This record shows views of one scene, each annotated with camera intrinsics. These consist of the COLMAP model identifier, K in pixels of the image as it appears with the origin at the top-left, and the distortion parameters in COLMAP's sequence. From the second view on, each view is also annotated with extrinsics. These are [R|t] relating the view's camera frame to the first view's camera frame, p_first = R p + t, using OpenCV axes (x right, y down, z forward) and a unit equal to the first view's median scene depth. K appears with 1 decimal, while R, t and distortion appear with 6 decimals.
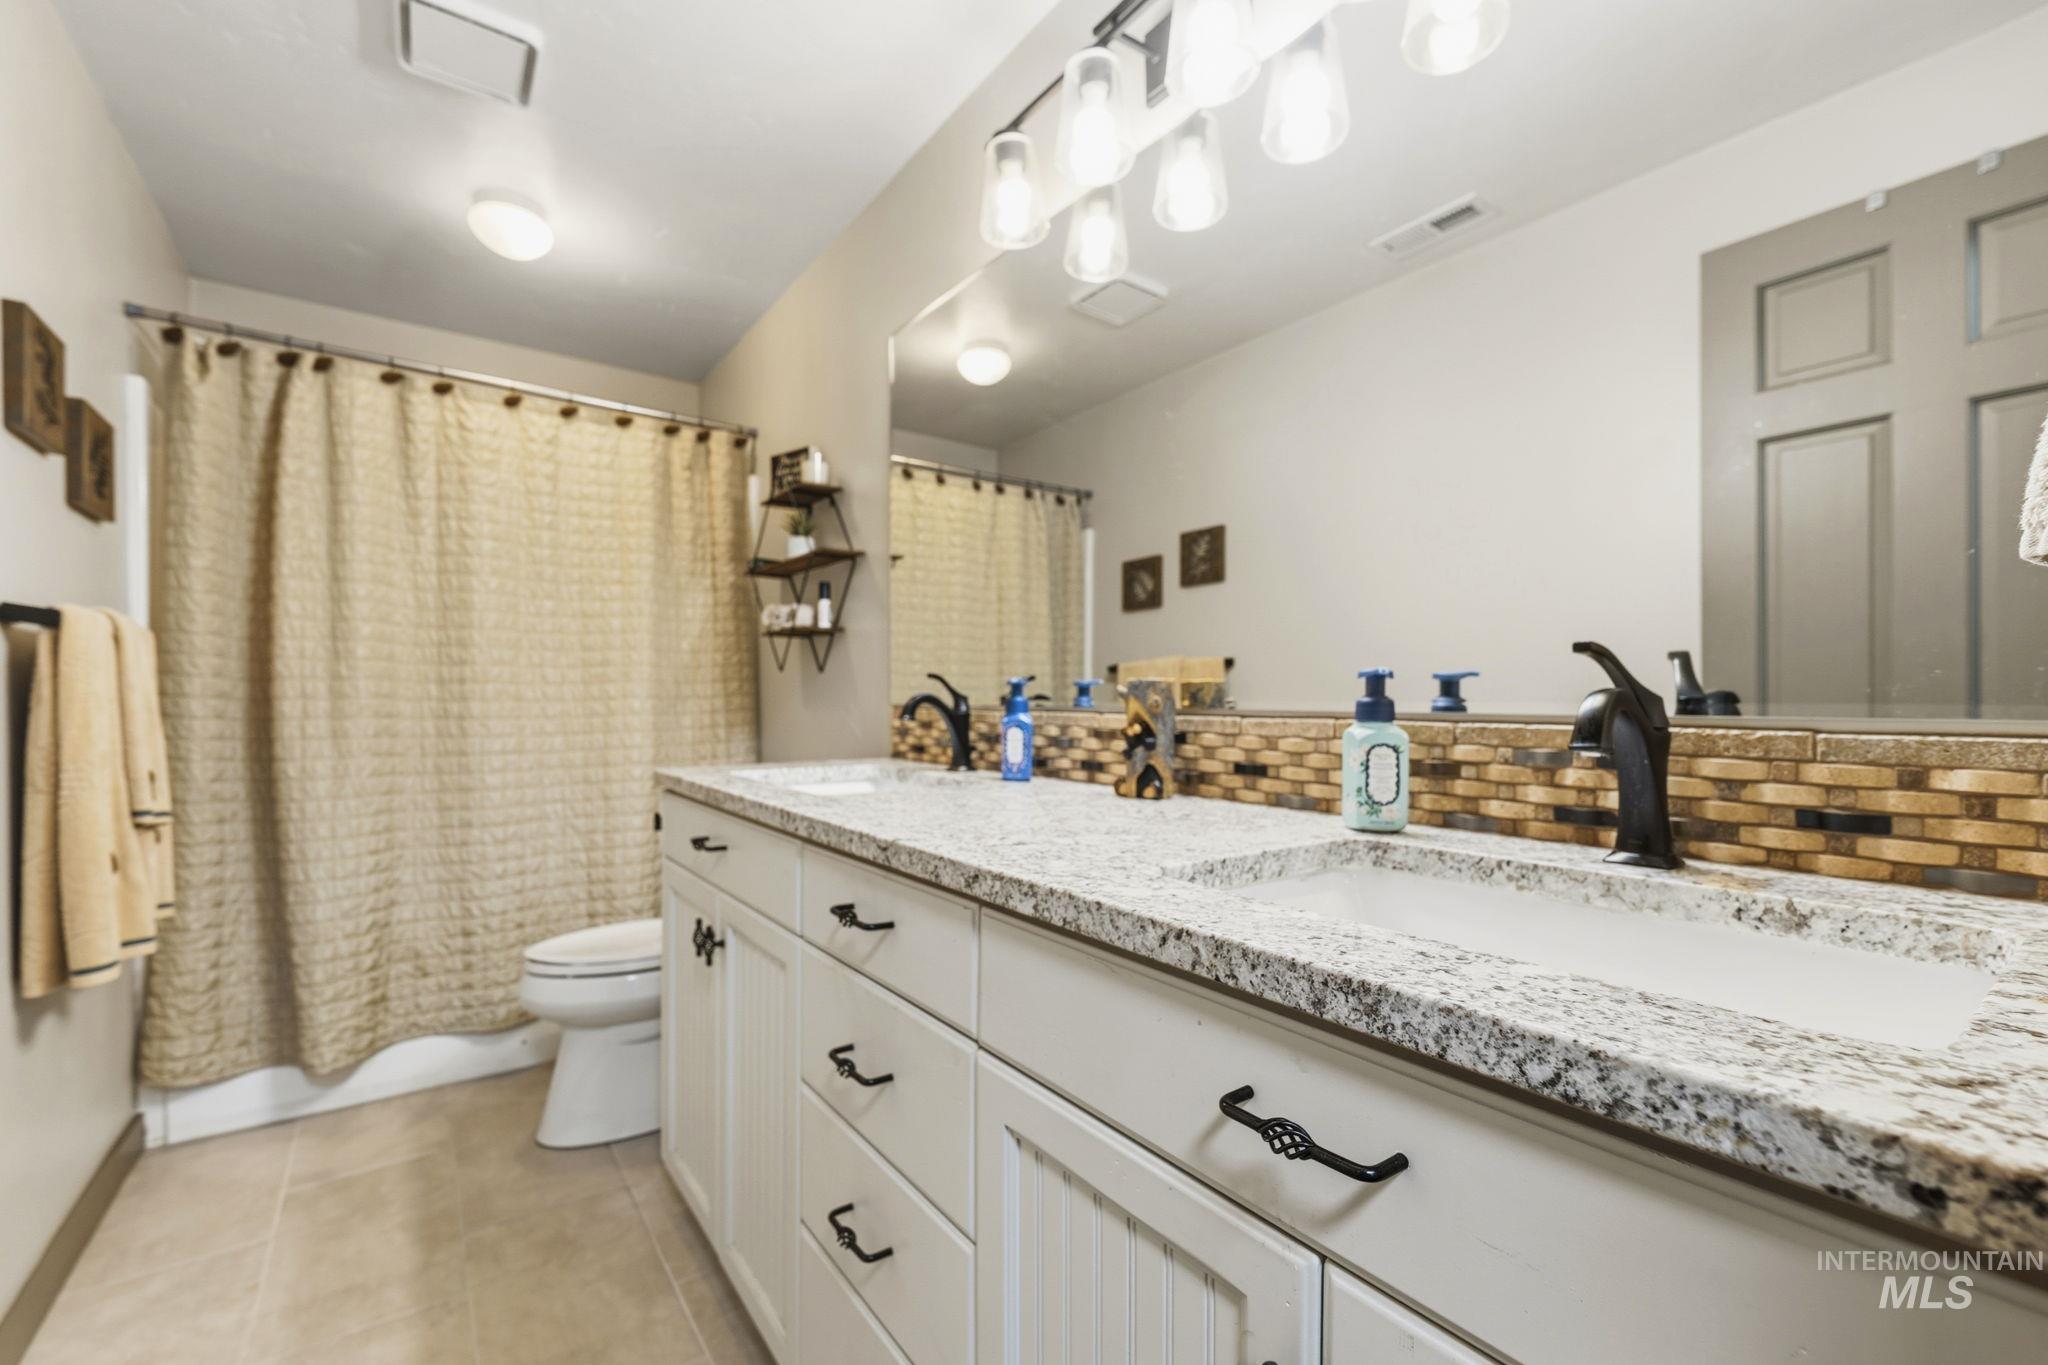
lens RADIAL K [[842.2, 0, 1030.4], [0, 842.2, 697.2], [0, 0, 1]] dist [0.001139, 0.000151]
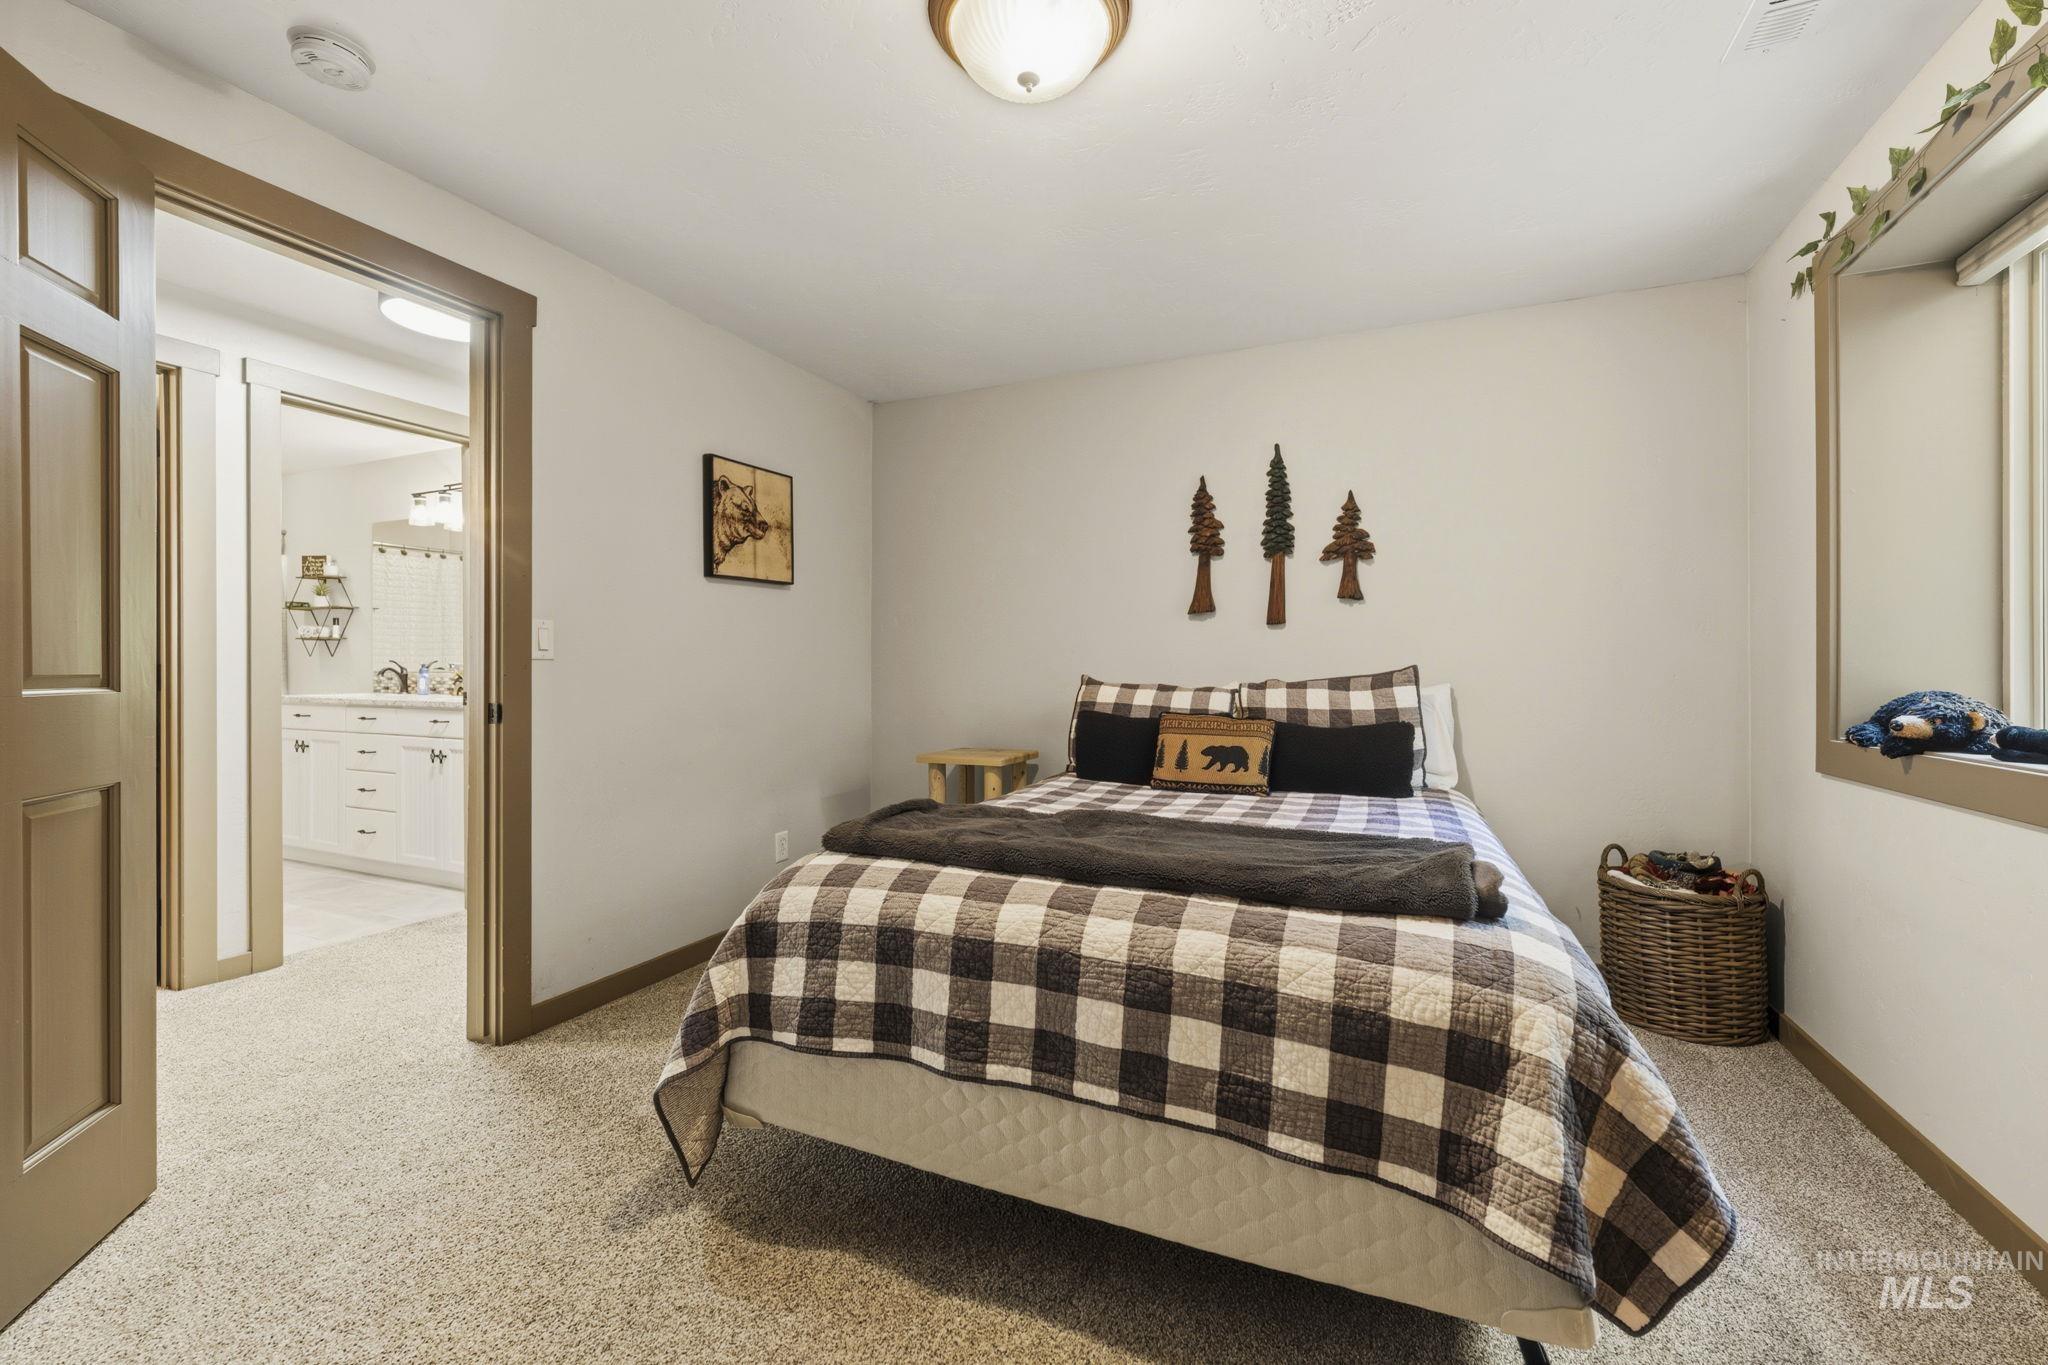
lens RADIAL K [[842.2, 0, 1018.9], [0, 842.2, 672.7], [0, 0, 1]] dist [0.001139, 0.000151]
pose [[0.878923, -0.000651, 0.476963, 0.290243], [-0.002291, 0.999982, 0.005586, -0.005243], [-0.476958, -0.006002, 0.878905, -1.878690]]
